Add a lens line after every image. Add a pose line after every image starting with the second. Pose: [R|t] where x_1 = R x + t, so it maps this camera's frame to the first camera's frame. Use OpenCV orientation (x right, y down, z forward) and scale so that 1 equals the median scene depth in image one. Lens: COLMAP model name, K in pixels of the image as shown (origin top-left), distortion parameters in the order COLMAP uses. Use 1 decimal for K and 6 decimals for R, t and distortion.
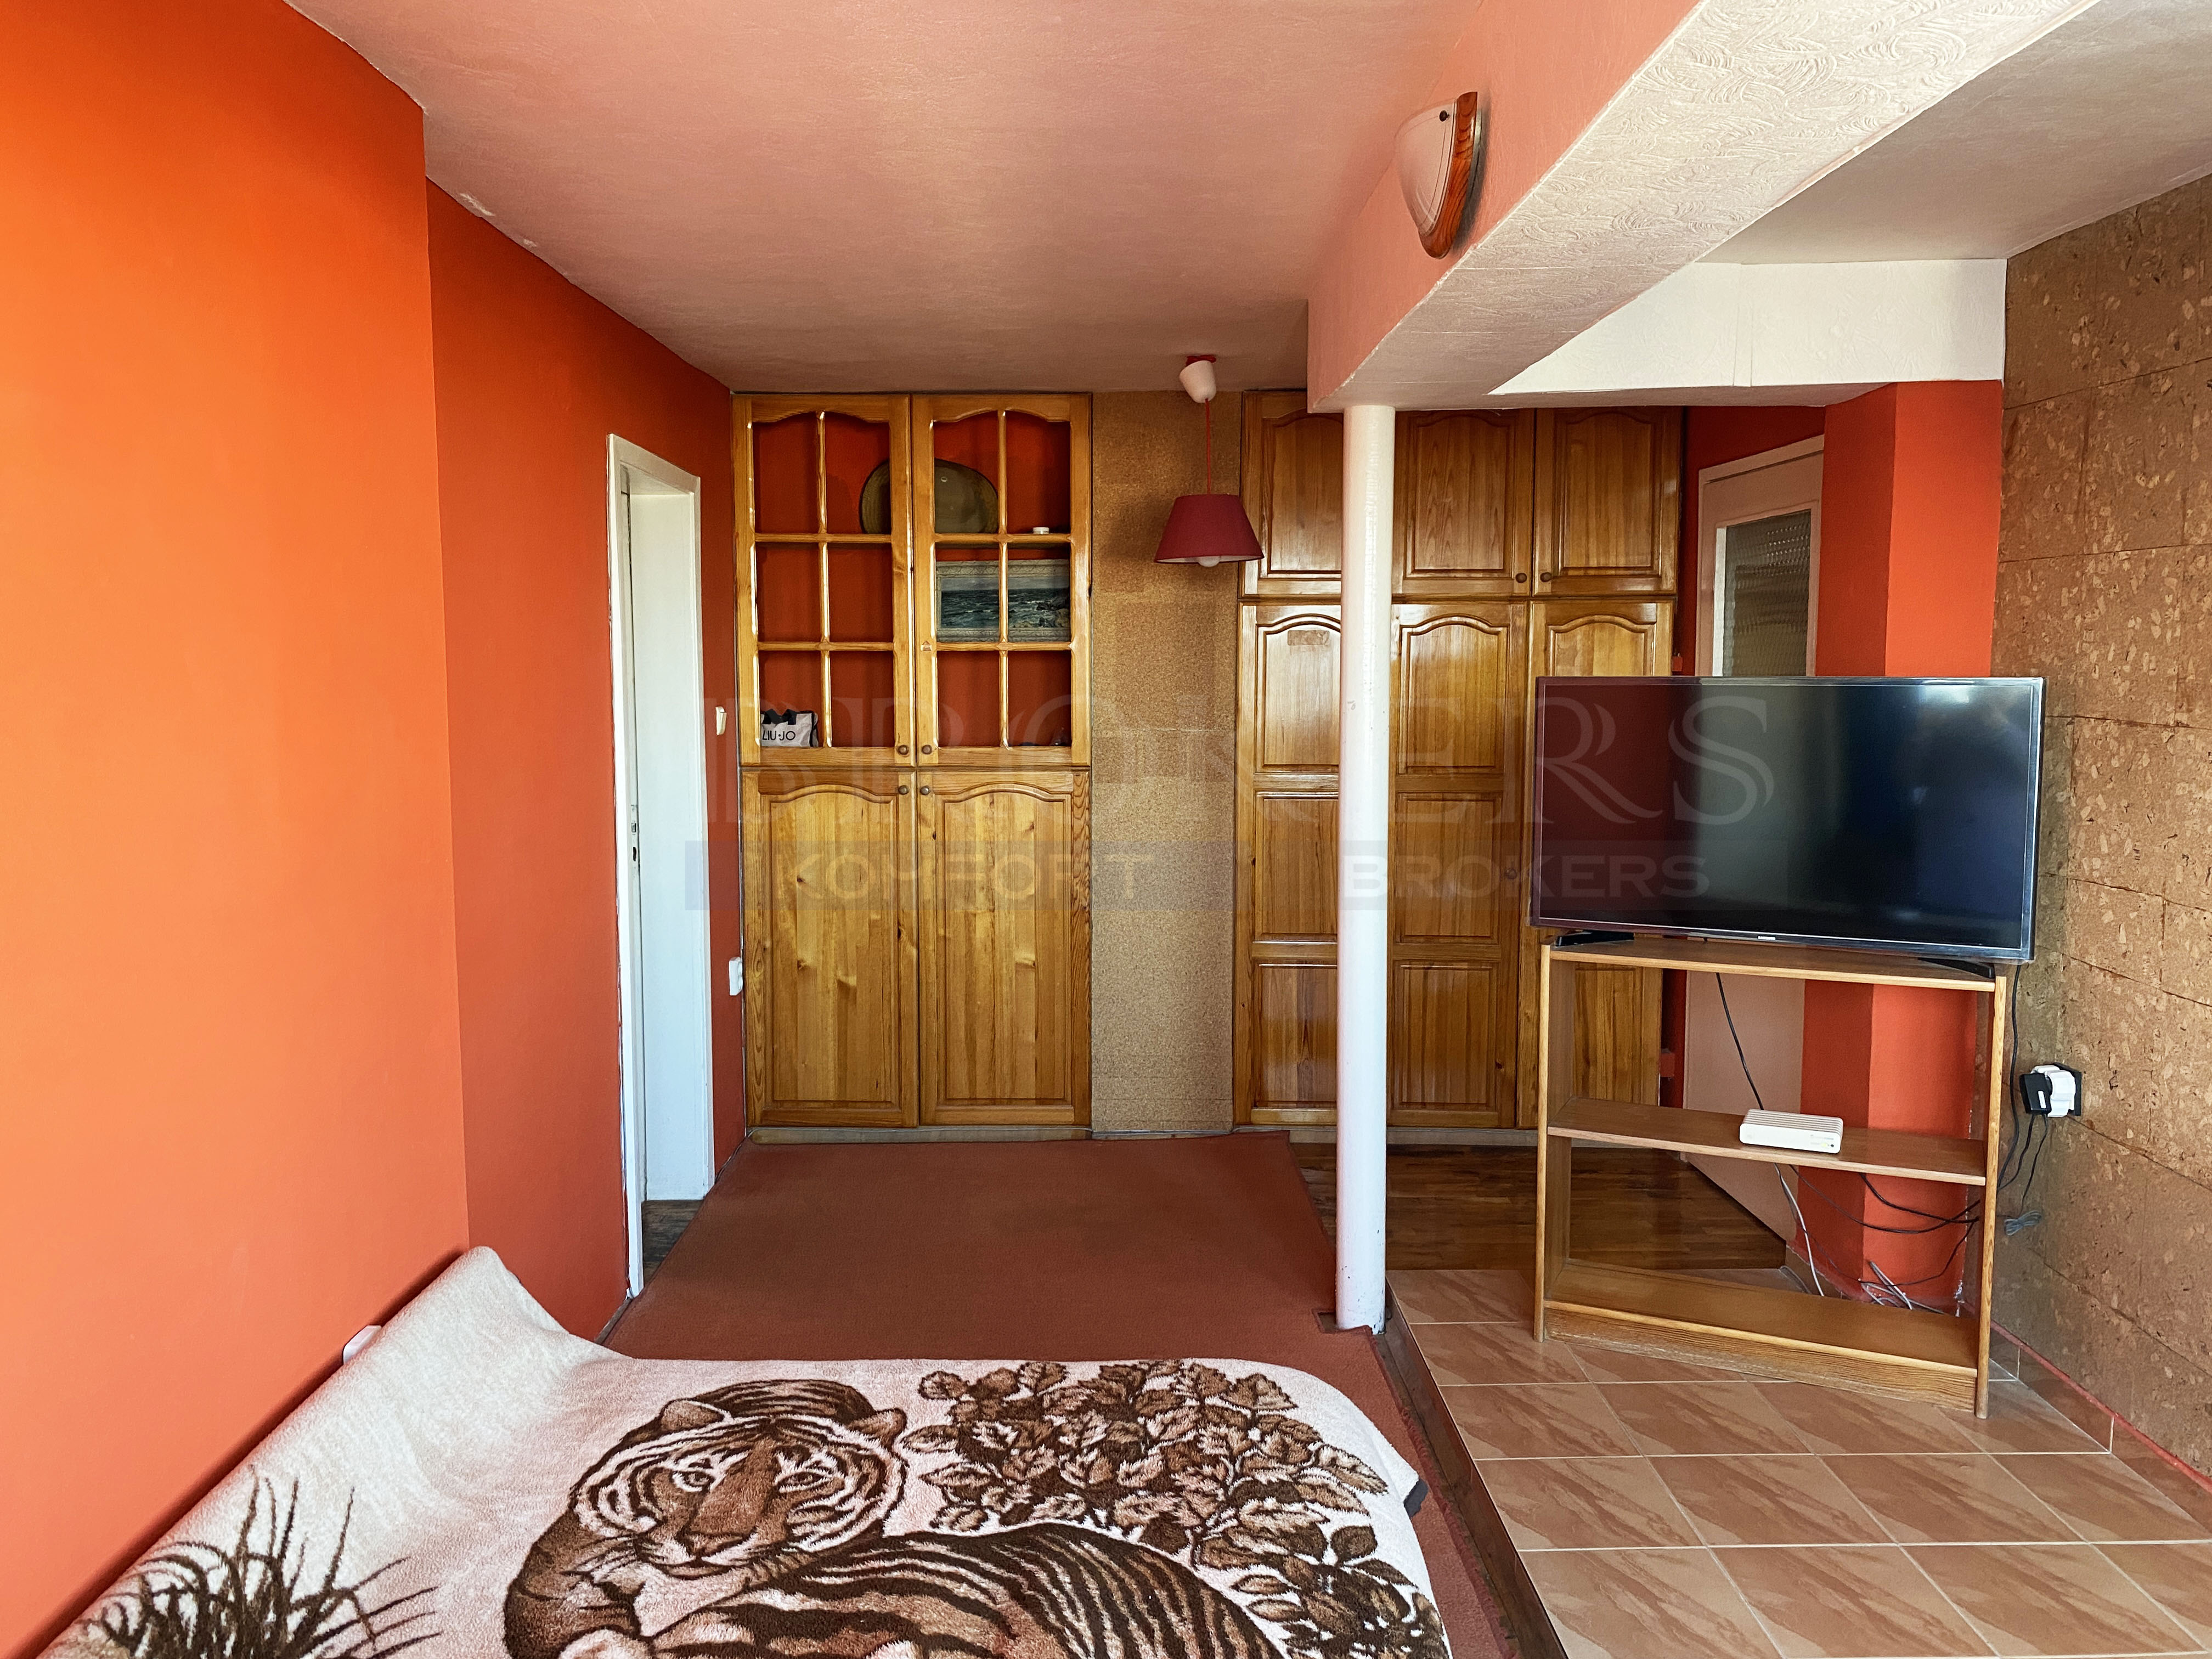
lens RADIAL K [[1720.0, 0, 1105.8], [0, 1720.0, 827.5], [0, 0, 1]] dist [0.000862, 0.001583]
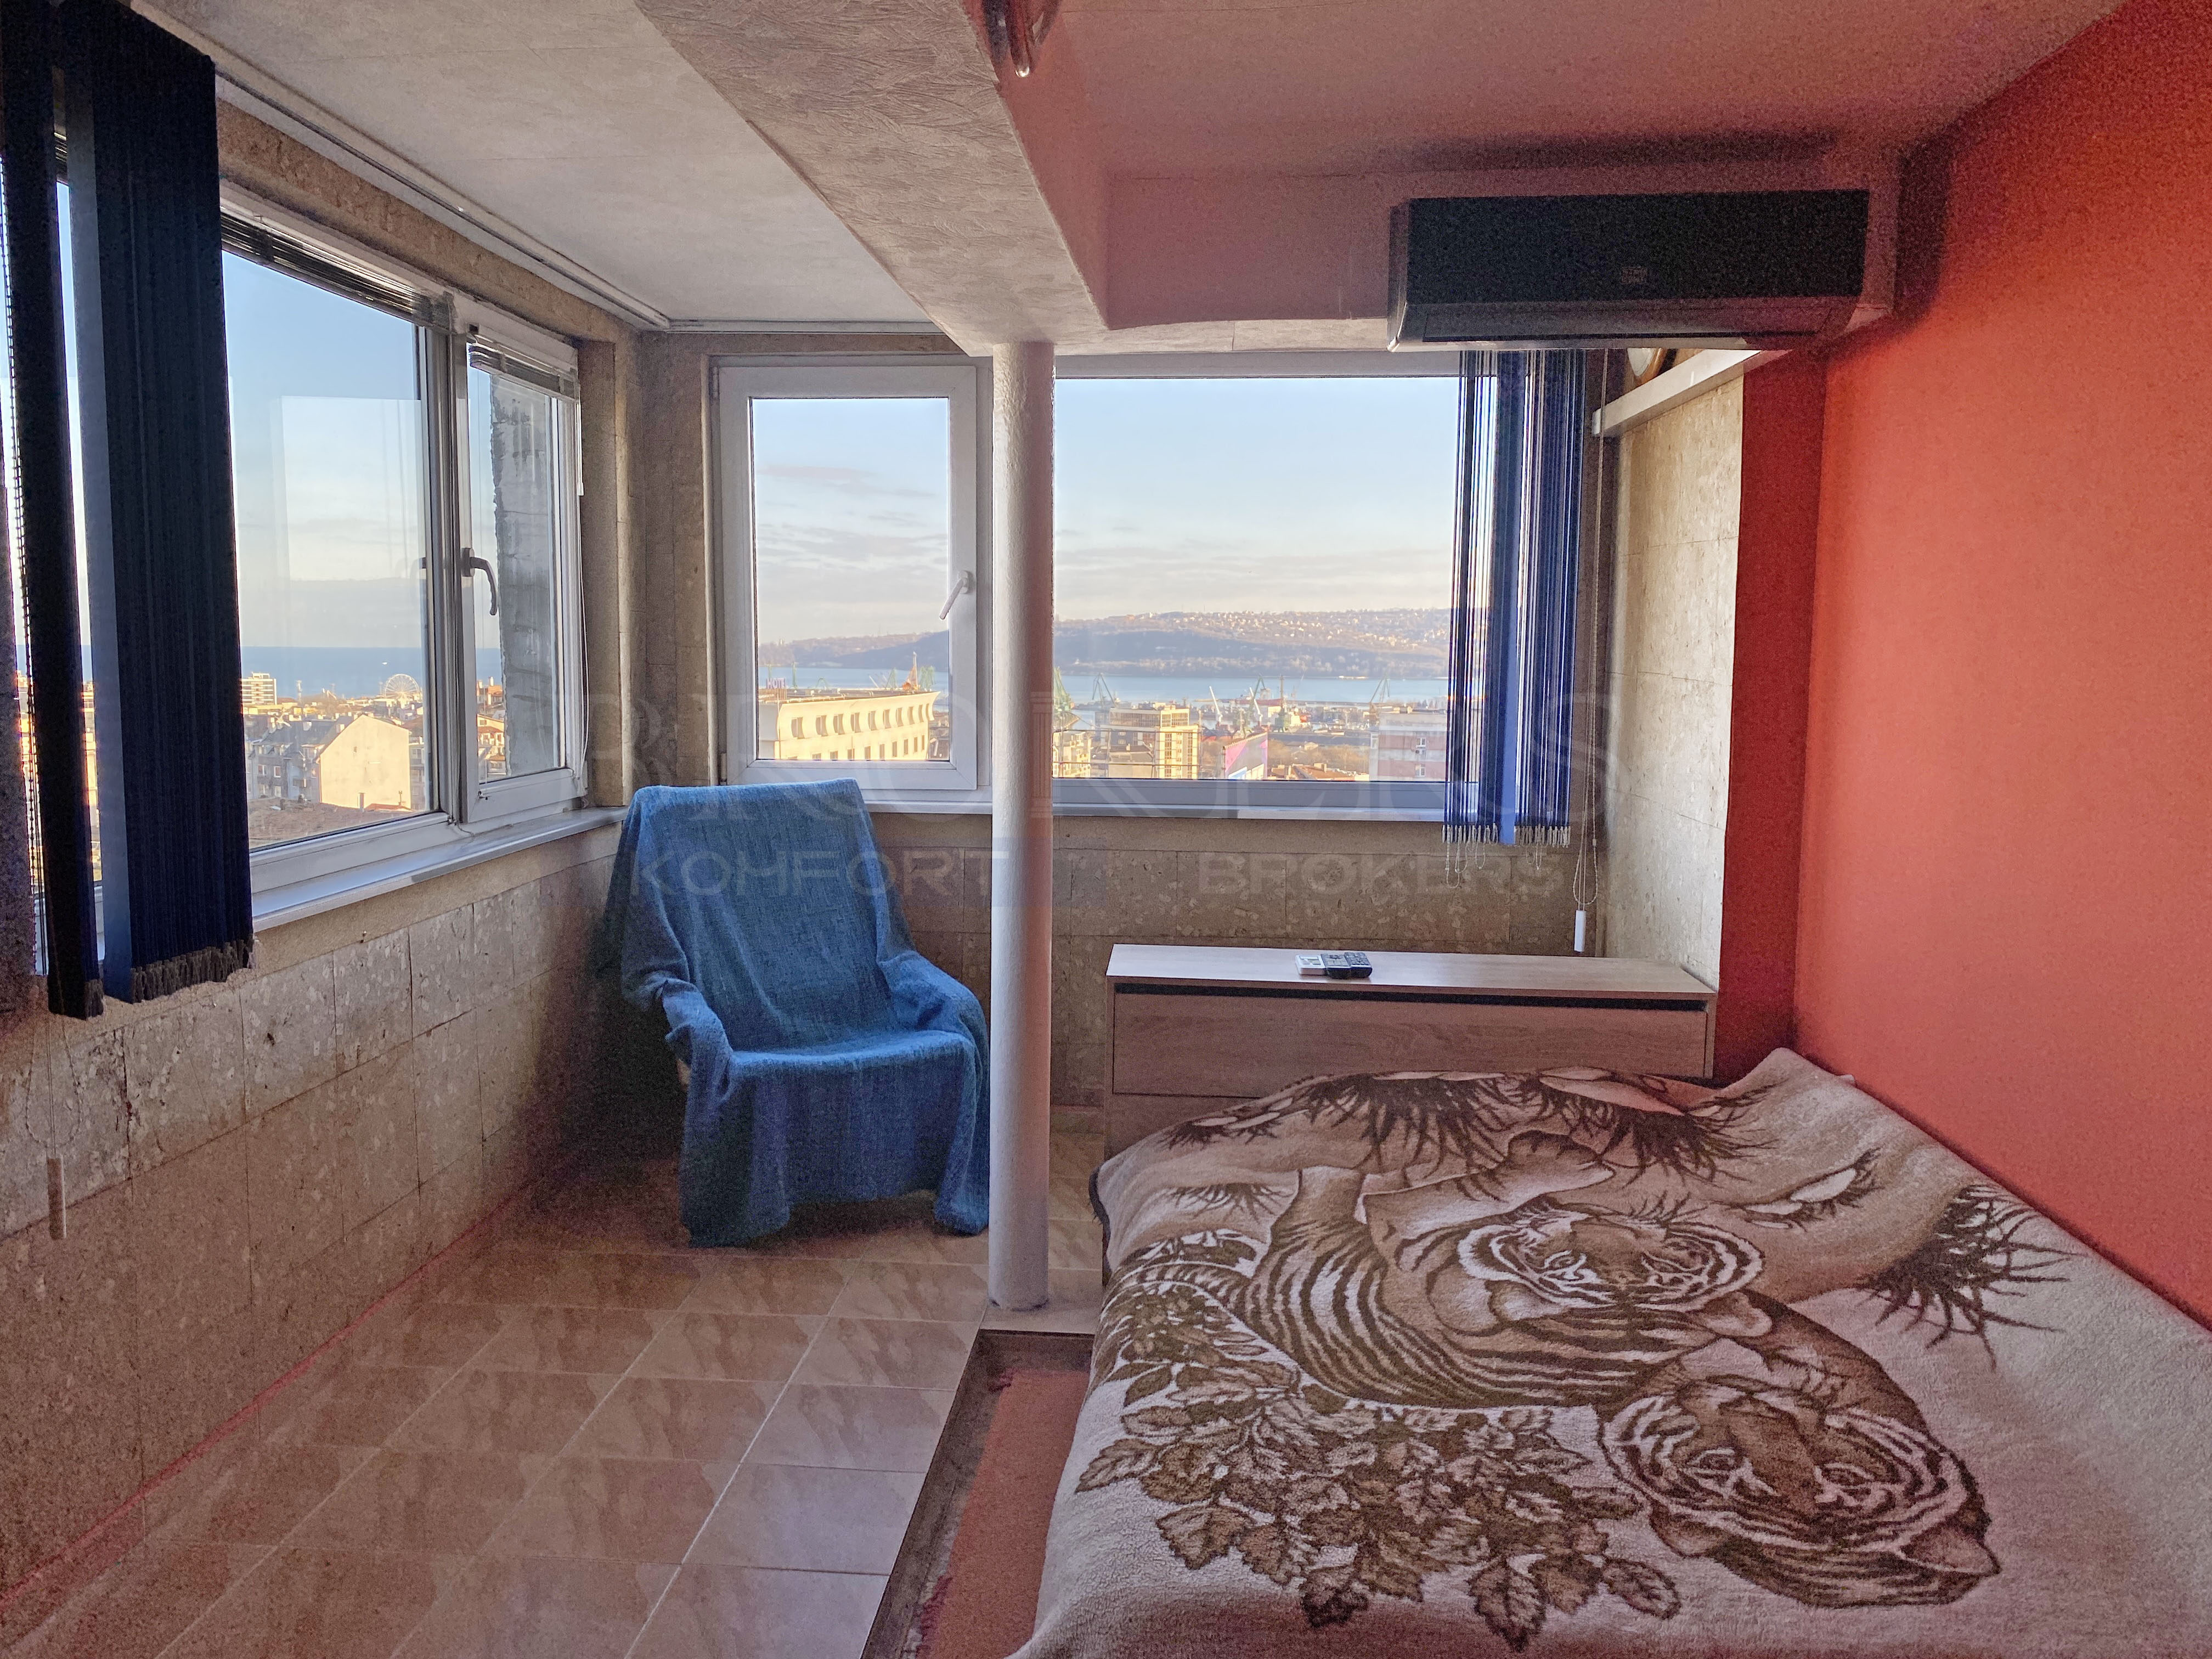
lens RADIAL K [[1720.0, 0, 1103.6], [0, 1720.0, 825.8], [0, 0, 1]] dist [0.000862, 0.001583]
pose [[-0.996398, -0.015939, 0.083294, 0.084622], [0.001265, 0.979277, 0.202521, -0.147821], [-0.084796, 0.201896, -0.975729, 1.920852]]
